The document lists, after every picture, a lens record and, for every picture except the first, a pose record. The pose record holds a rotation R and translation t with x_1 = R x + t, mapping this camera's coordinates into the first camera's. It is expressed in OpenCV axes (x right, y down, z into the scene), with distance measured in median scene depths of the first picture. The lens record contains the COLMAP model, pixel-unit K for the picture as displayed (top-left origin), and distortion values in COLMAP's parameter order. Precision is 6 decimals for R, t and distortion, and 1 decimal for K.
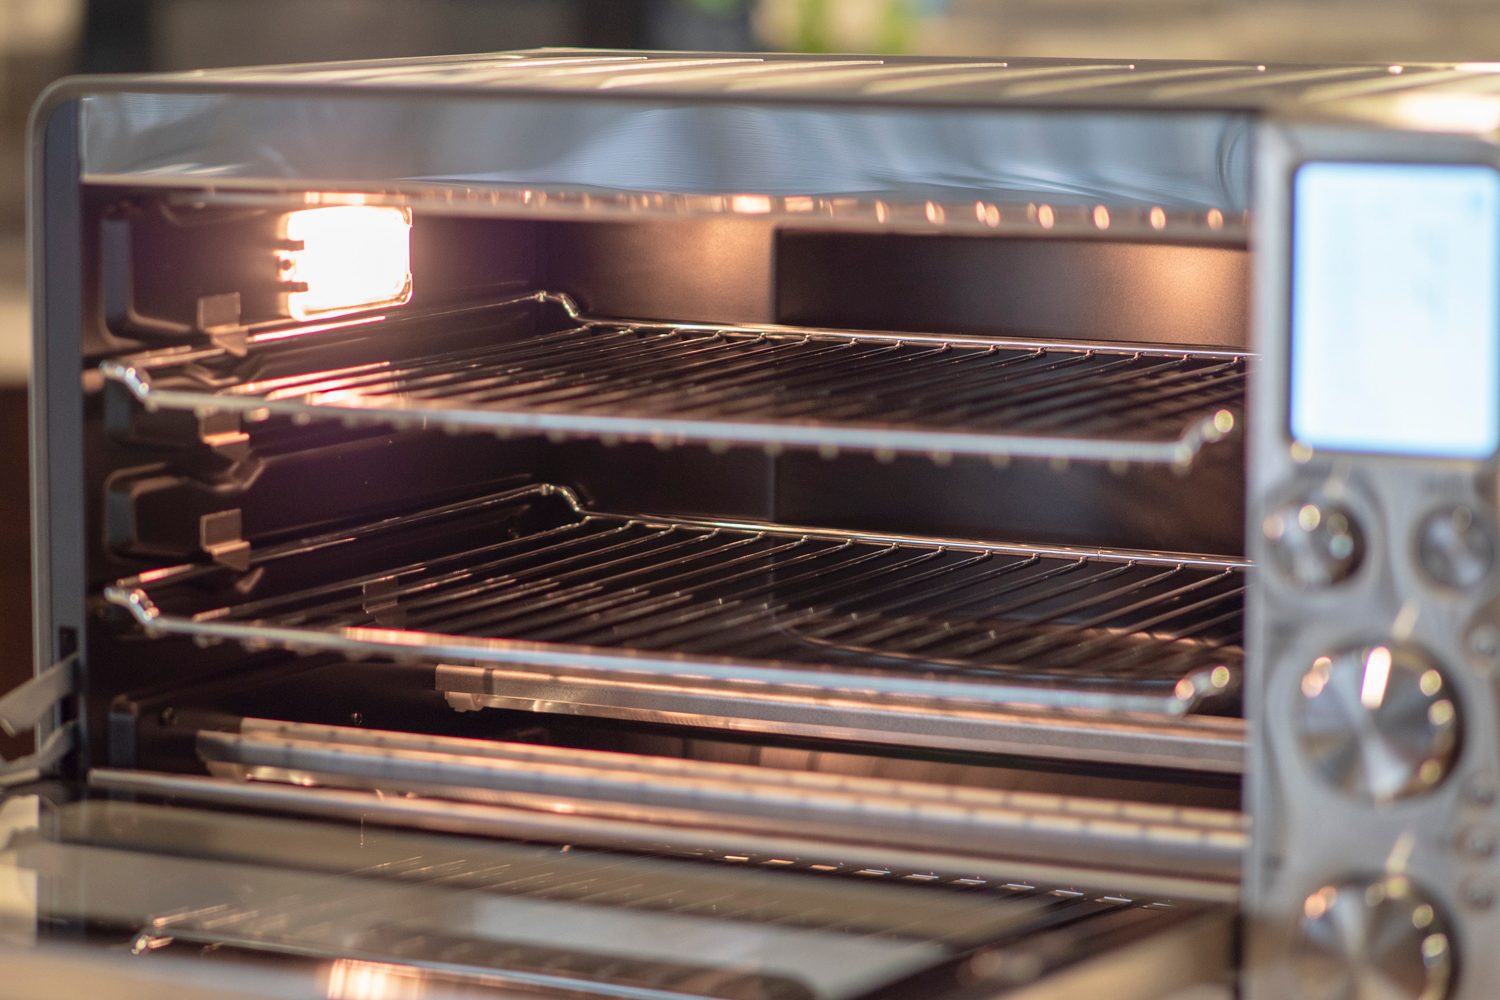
lens RADIAL K [[4683.0, 0, 750.0], [0, 4683.0, 500.0], [0, 0, 1]] dist [-0.114972, 0.681956]
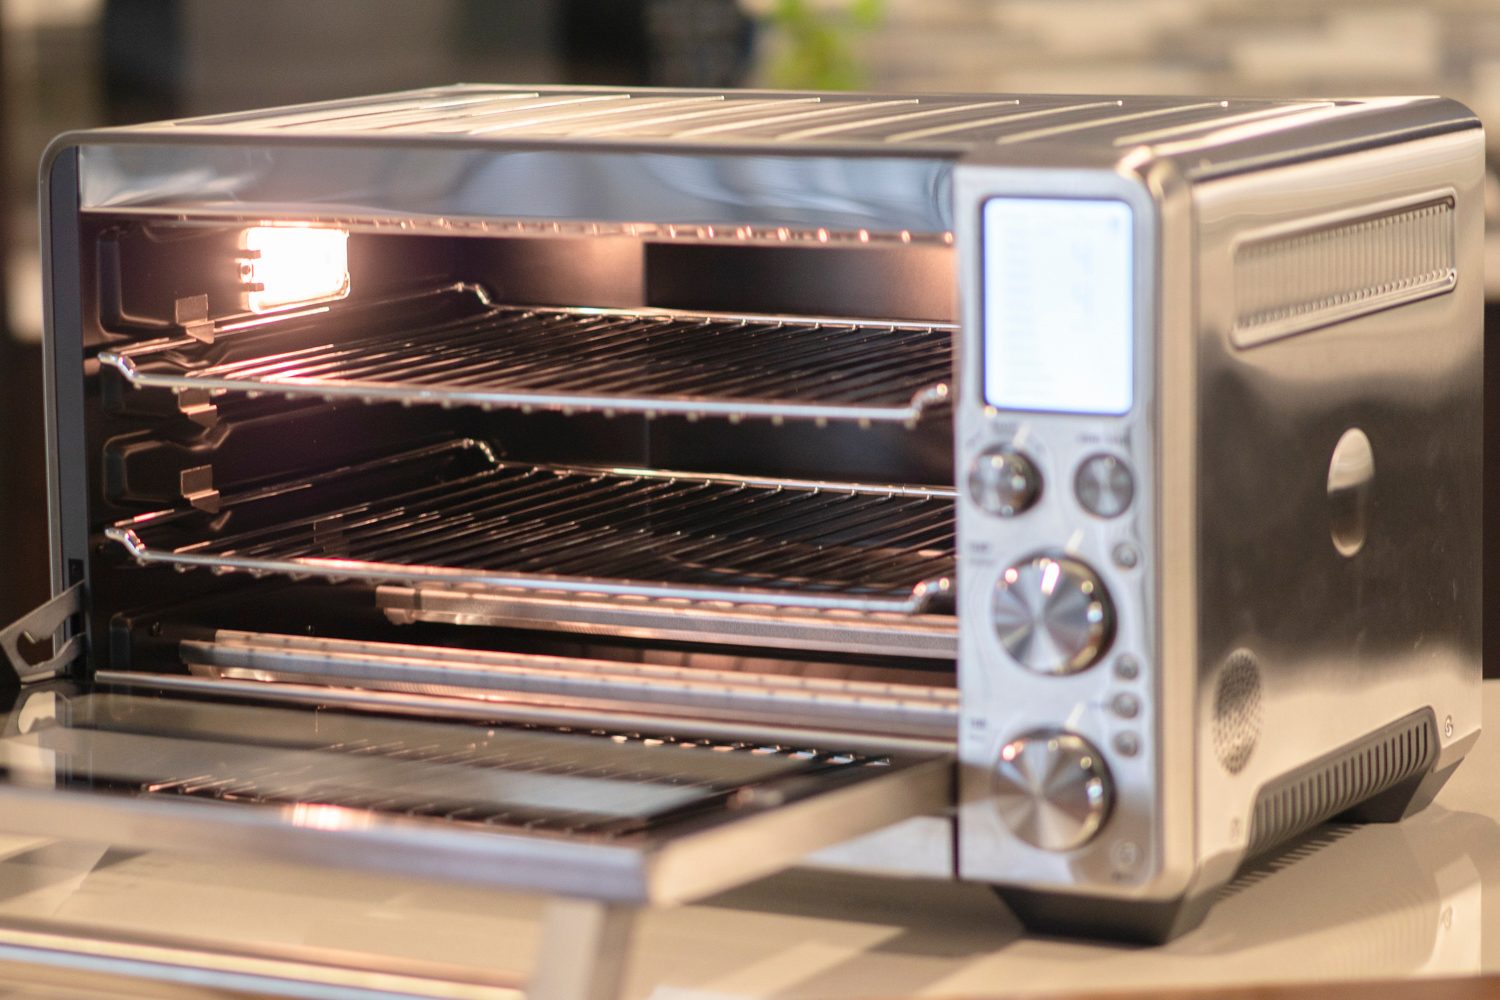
lens RADIAL K [[4683.0, 0, 750.0], [0, 4683.0, 500.0], [0, 0, 1]] dist [-0.114972, 0.681956]
pose [[0.999851, -0.013811, -0.010320, 0.049767], [0.013956, 0.999804, 0.014043, -0.004215], [0.010124, -0.014185, 0.999848, -0.264786]]
